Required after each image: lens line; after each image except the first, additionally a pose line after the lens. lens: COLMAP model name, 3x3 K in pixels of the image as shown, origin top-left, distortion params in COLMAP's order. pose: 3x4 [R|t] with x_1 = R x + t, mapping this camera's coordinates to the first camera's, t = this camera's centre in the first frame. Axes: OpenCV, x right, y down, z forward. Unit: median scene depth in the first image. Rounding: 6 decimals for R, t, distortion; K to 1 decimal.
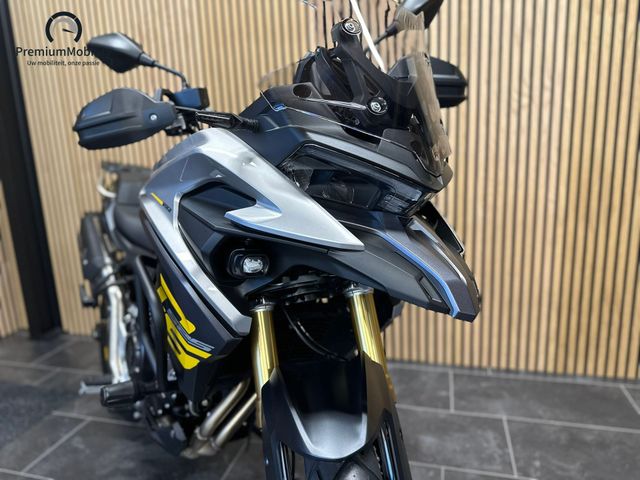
lens RADIAL K [[460.9, 0, 320.8], [0, 460.9, 242.6], [0, 0, 1]] dist [0.002767, -0.013467]
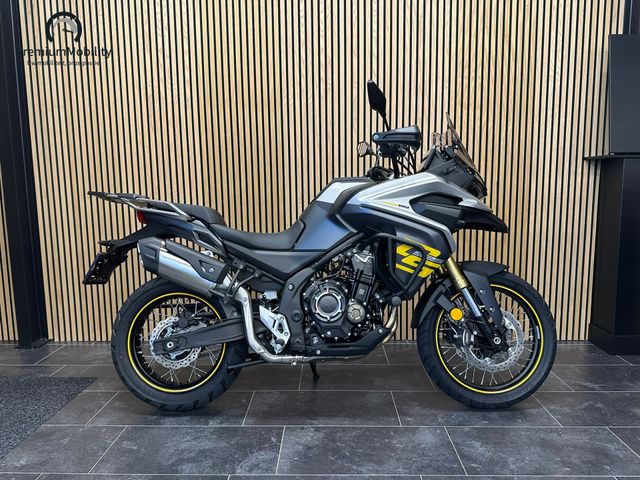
lens RADIAL K [[460.9, 0, 321.8], [0, 460.9, 239.4], [0, 0, 1]] dist [0.002767, -0.013467]
pose [[0.971449, 0.002421, 0.237236, -0.261675], [0.019016, 0.995936, -0.088030, 0.088801], [-0.236485, 0.090027, 0.967455, -0.393276]]
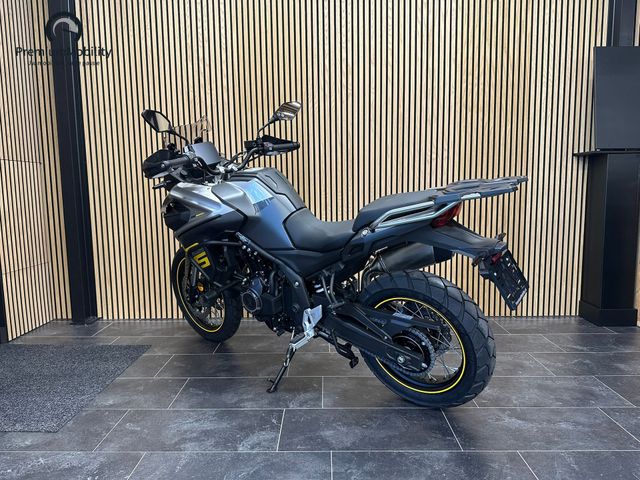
lens RADIAL K [[460.9, 0, 320.3], [0, 460.9, 240.1], [0, 0, 1]] dist [0.002767, -0.013467]
pose [[0.969728, 0.001499, 0.244182, -0.408790], [0.022679, 0.995106, -0.096176, 0.171571], [-0.243131, 0.098803, 0.964948, -0.561075]]
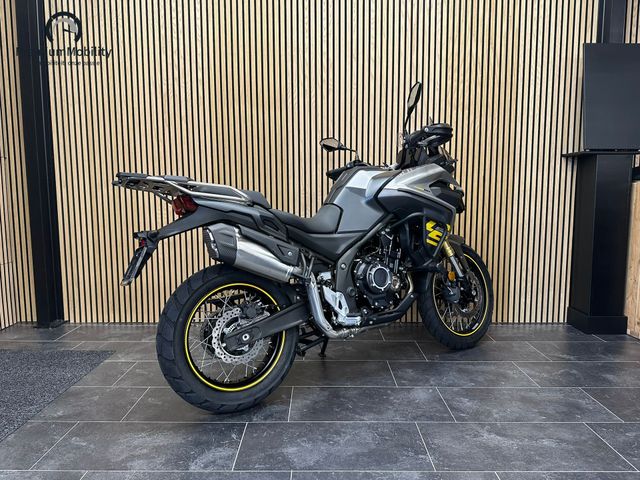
lens RADIAL K [[460.9, 0, 320.1], [0, 460.9, 239.1], [0, 0, 1]] dist [0.002767, -0.013467]
pose [[0.966788, 0.013341, 0.255233, -0.331740], [0.014269, 0.994262, -0.106018, 0.172801], [-0.255183, 0.106139, 0.961050, -0.500787]]
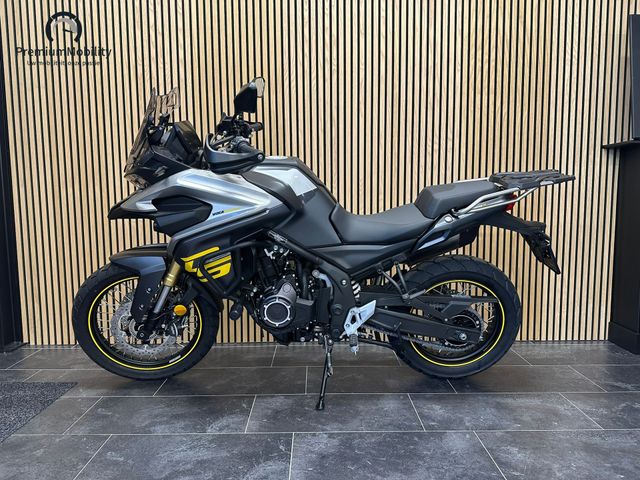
lens RADIAL K [[460.9, 0, 321.8], [0, 460.9, 240.2], [0, 0, 1]] dist [0.002767, -0.013467]
pose [[0.963510, 0.010464, 0.267467, -0.290576], [0.021519, 0.992973, -0.116365, 0.145692], [-0.266806, 0.117875, 0.956515, -0.258740]]
